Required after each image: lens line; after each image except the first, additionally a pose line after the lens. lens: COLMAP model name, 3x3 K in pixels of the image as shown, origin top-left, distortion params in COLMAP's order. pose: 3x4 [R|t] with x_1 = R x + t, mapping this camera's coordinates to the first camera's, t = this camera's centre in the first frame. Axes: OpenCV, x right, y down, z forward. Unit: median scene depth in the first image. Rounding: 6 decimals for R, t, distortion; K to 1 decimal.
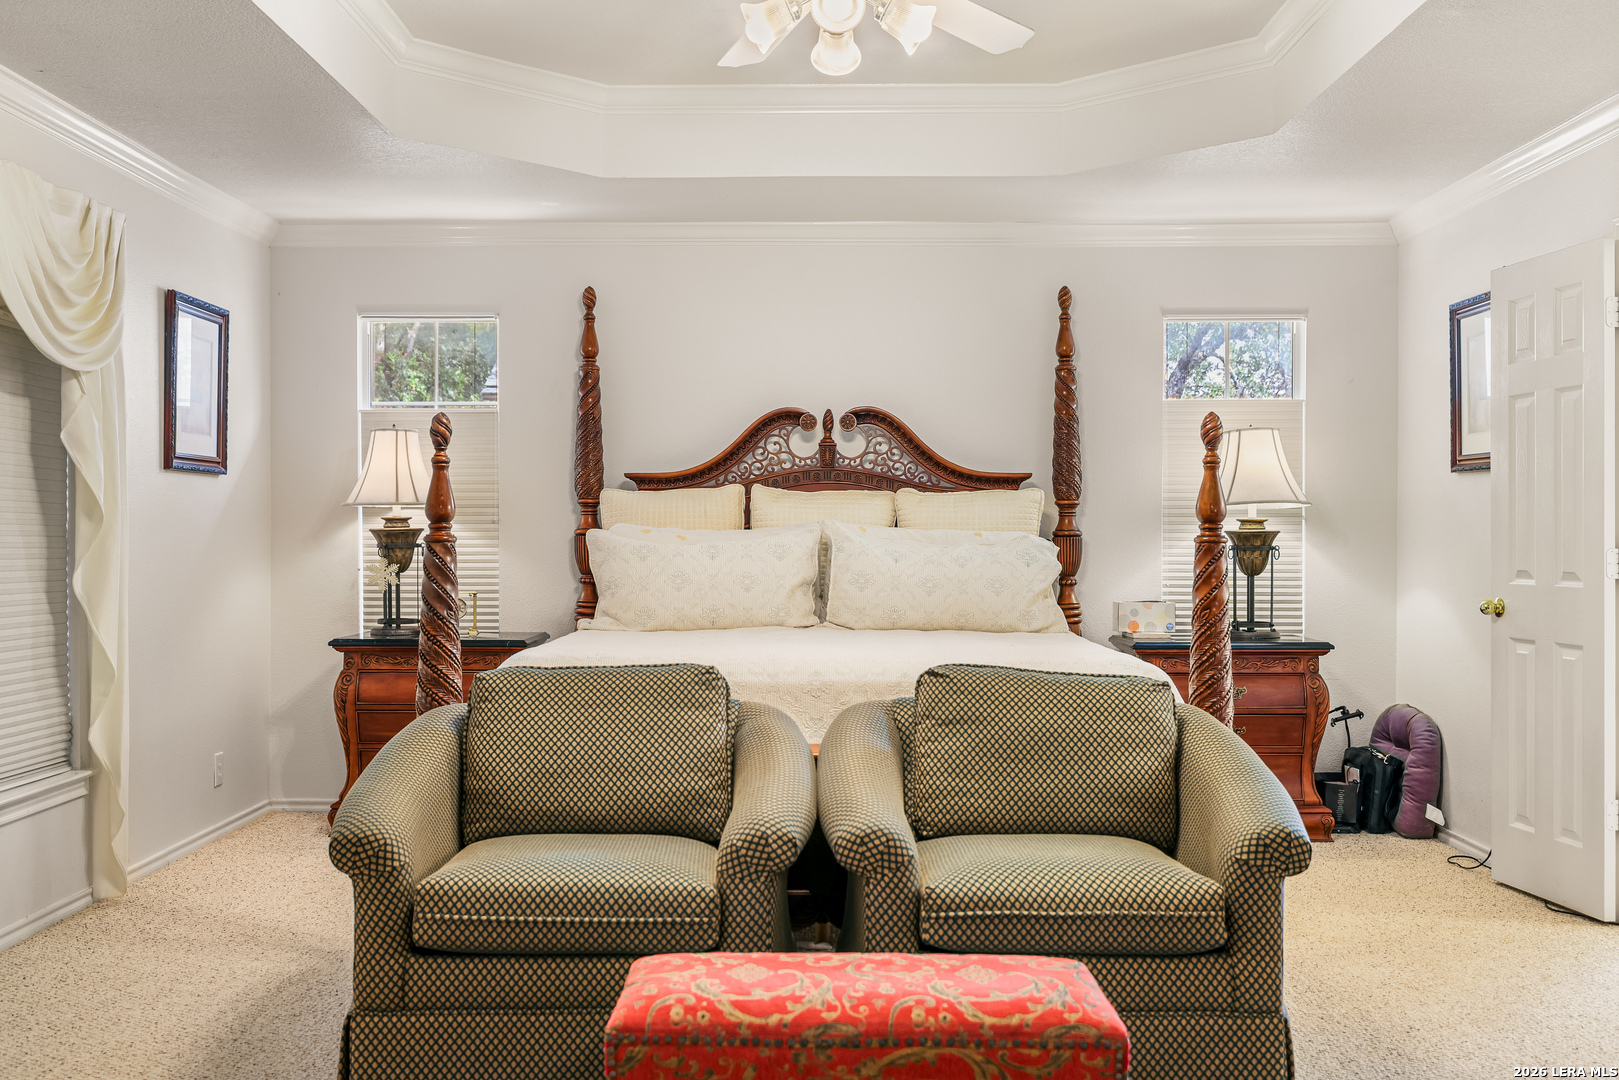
lens RADIAL K [[1613.6, 0, 808.8], [0, 1613.6, 548.7], [0, 0, 1]] dist [0.014243, 0.000000]
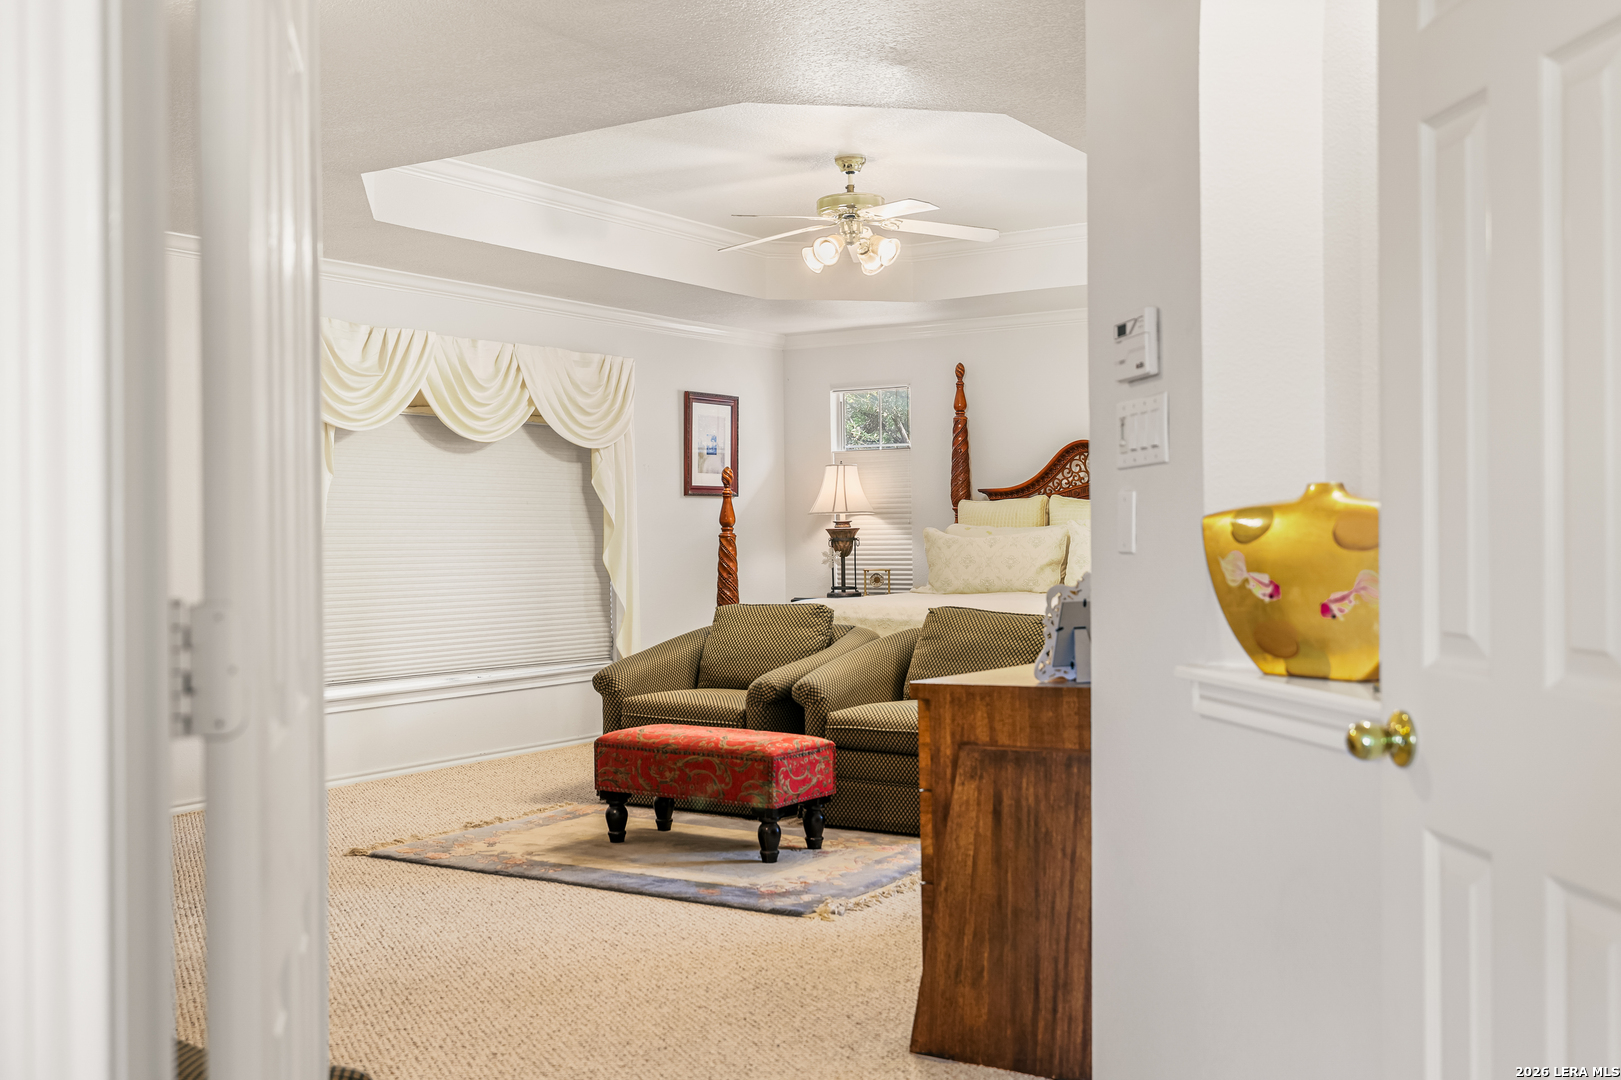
lens RADIAL K [[1615.6, 0, 809.8], [0, 1615.6, 535.4], [0, 0, 1]] dist [0.014243, 0.000000]
pose [[0.845518, -0.006966, -0.533902, 0.605195], [0.005168, 0.999975, -0.004862, 0.002131], [0.533922, 0.001351, 0.845532, -0.366010]]
